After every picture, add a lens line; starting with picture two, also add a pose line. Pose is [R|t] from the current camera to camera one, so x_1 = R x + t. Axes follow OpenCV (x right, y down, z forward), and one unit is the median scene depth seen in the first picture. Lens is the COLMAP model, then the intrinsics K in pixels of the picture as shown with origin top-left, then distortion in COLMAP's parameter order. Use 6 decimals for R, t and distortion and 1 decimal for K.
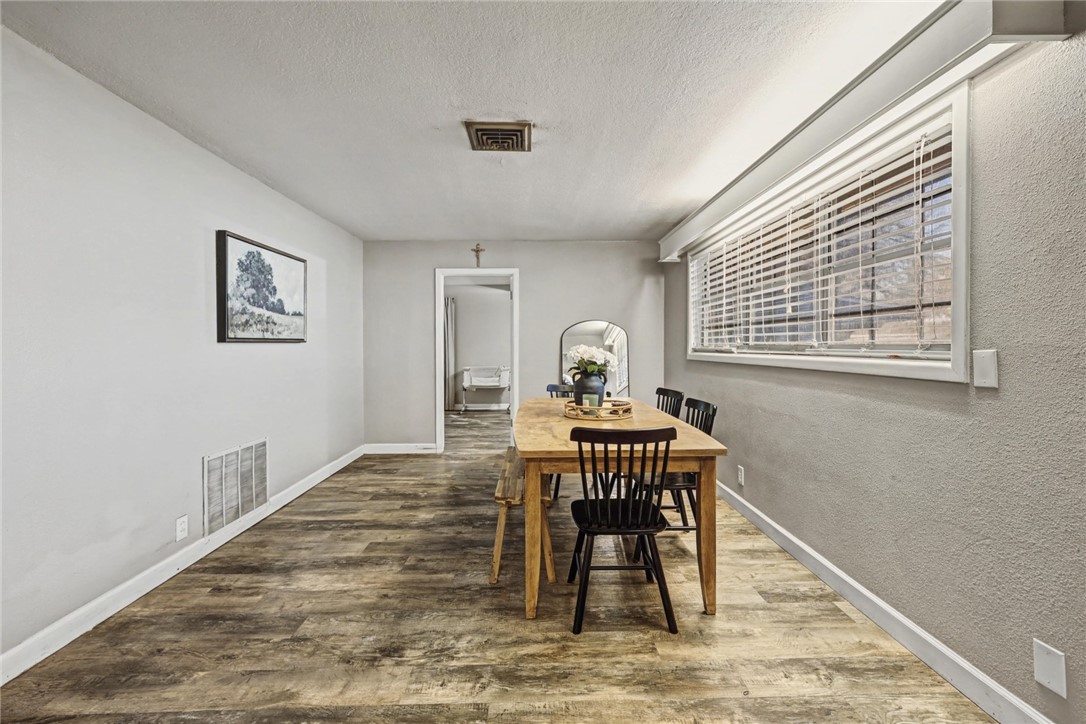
lens RADIAL K [[445.0, 0, 546.8], [0, 445.0, 360.6], [0, 0, 1]] dist [0.000443, 0.000144]
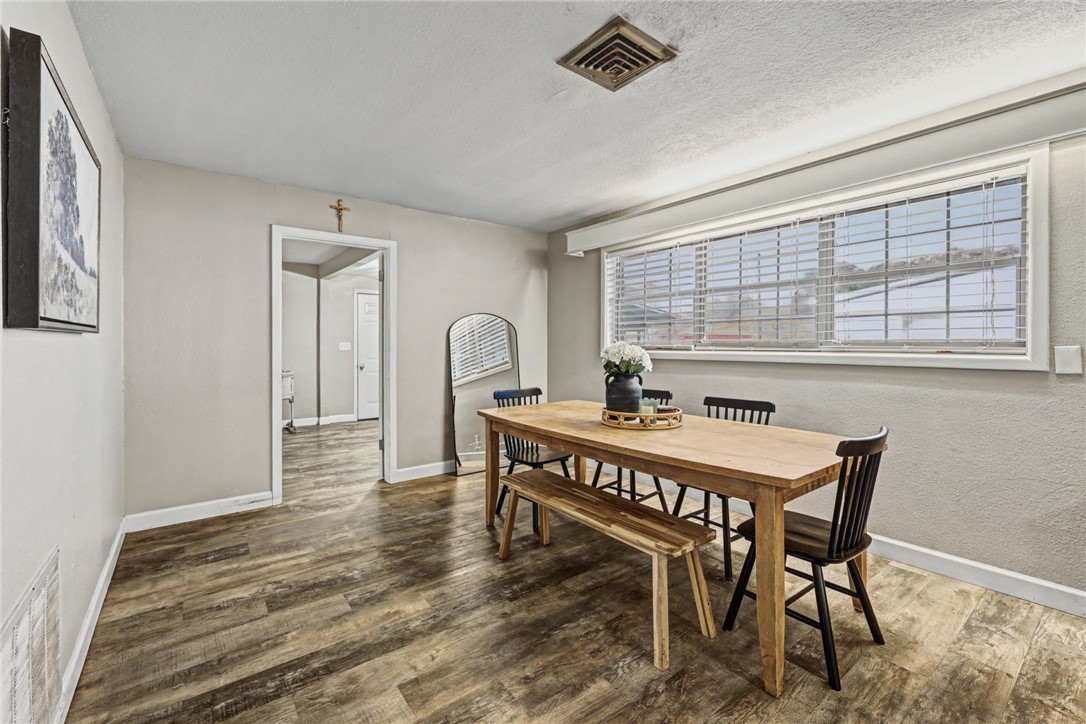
lens RADIAL K [[451.6, 0, 545.8], [0, 451.6, 355.3], [0, 0, 1]] dist [0.003042, -0.000110]
pose [[0.814893, -0.010944, 0.579508, -0.543525], [0.016176, 0.999862, -0.003865, -0.008374], [-0.579386, 0.012524, 0.814957, 0.393250]]
